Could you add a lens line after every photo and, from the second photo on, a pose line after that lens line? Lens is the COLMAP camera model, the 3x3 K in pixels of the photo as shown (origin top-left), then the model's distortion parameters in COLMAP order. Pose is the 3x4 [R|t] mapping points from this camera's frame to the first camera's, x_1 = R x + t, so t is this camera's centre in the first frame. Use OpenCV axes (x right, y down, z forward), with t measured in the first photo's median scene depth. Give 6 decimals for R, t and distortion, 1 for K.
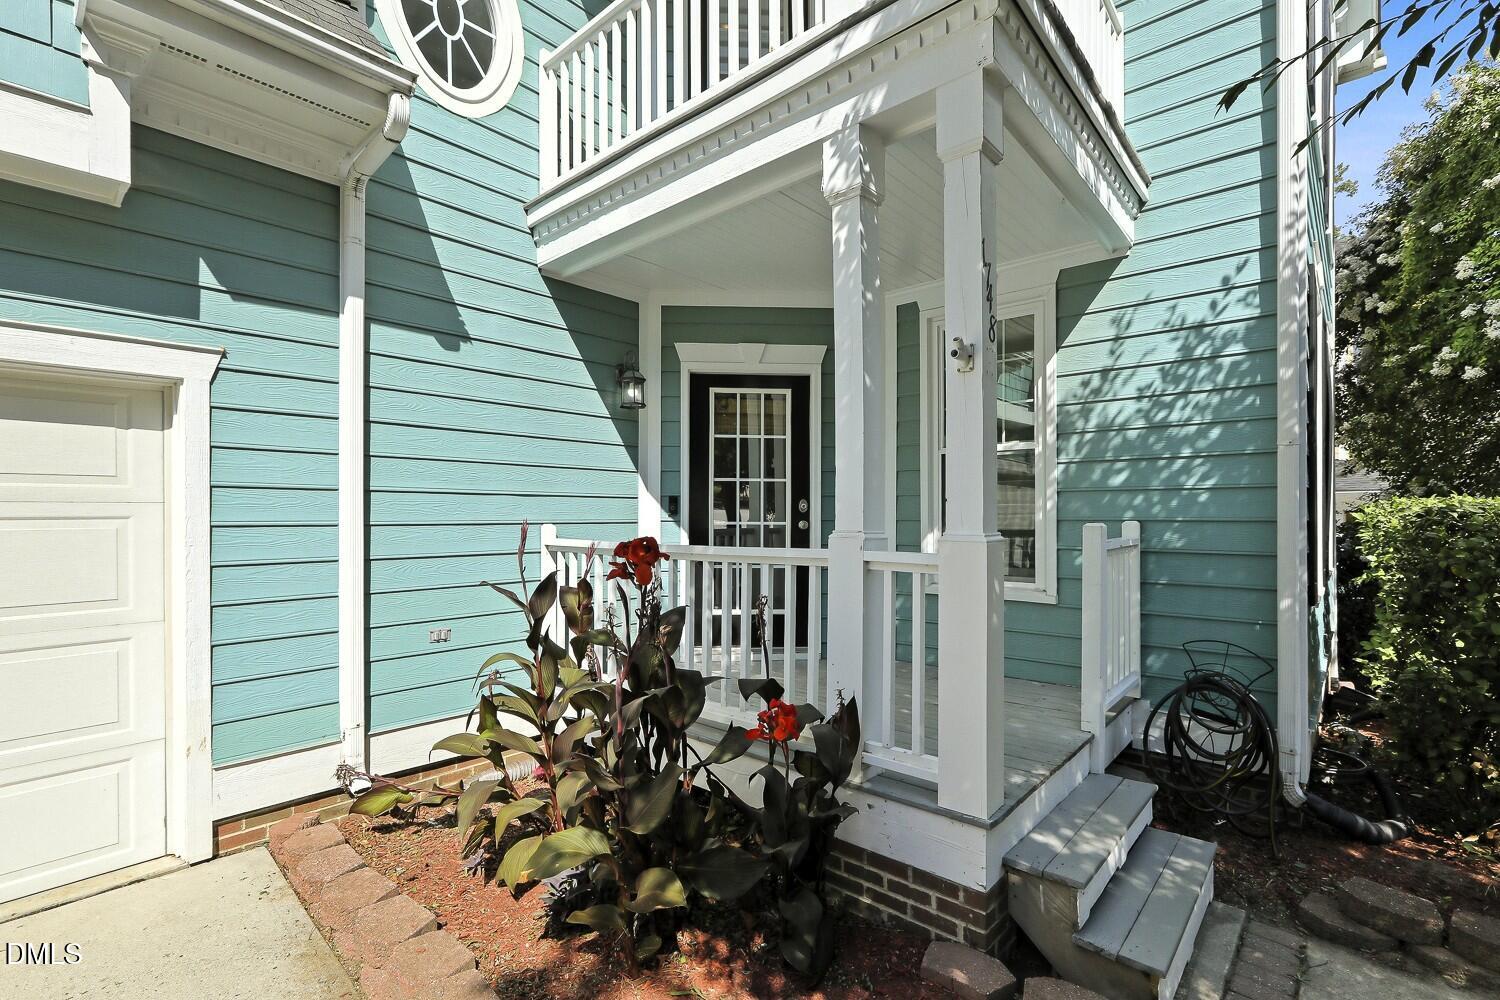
lens RADIAL K [[682.2, 0, 761.6], [0, 682.2, 514.5], [0, 0, 1]] dist [-0.013079, -0.000026]
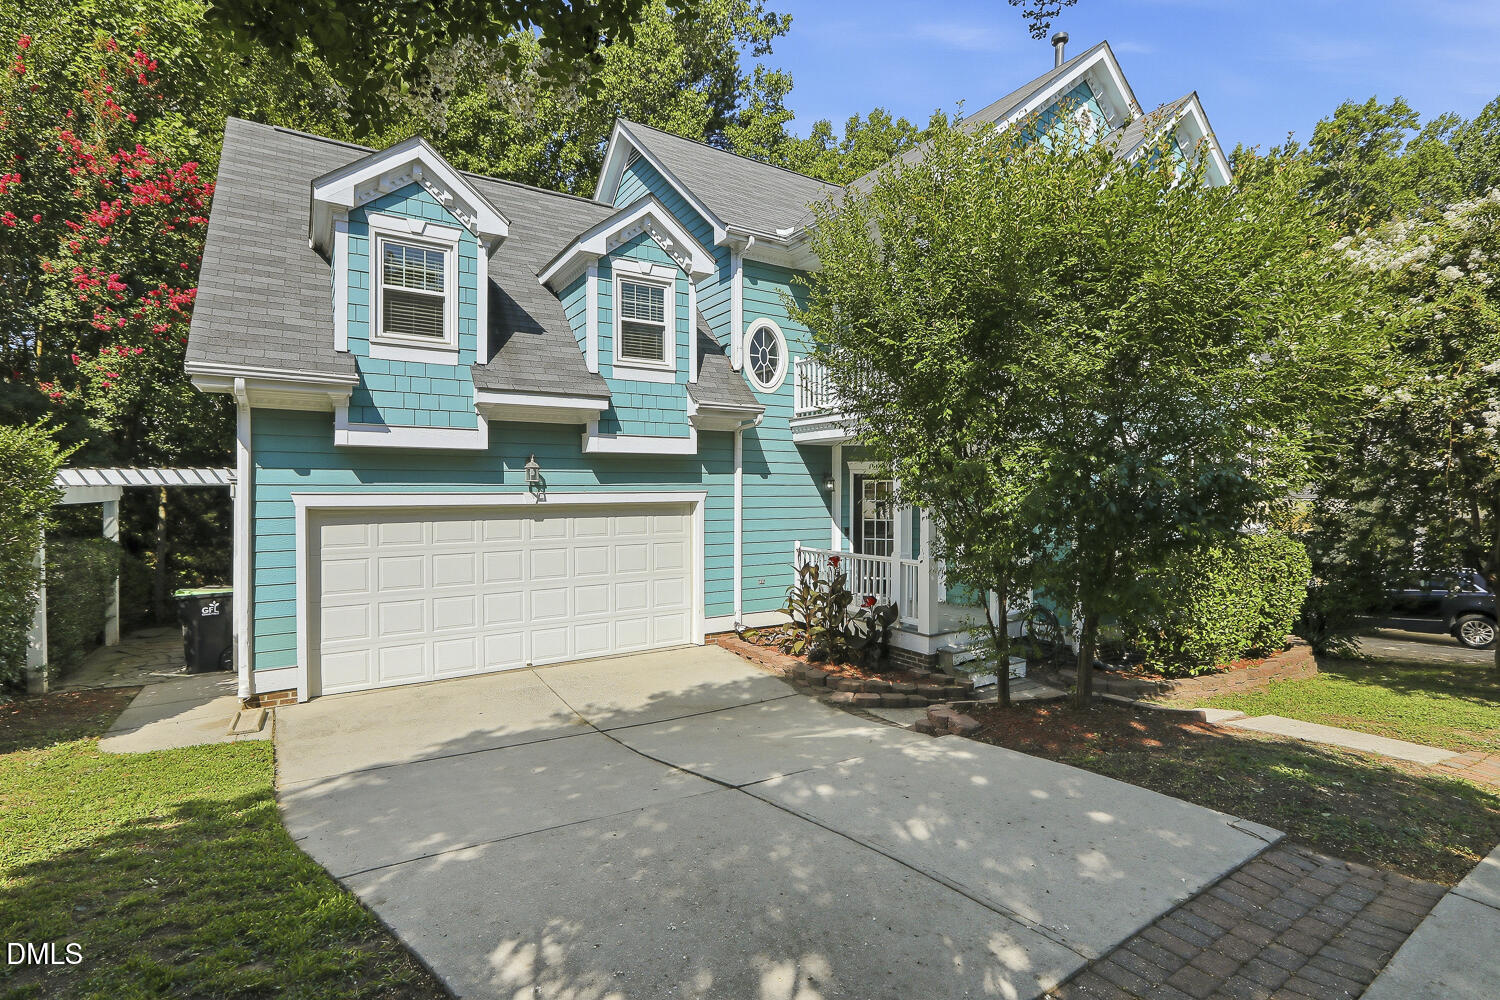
lens RADIAL K [[682.2, 0, 758.6], [0, 682.2, 490.8], [0, 0, 1]] dist [-0.013079, -0.000026]
pose [[0.962262, 0.001905, -0.272120, 0.311130], [-0.000497, 0.999986, 0.005242, -0.236204], [0.272126, -0.004909, 0.962249, -1.914256]]
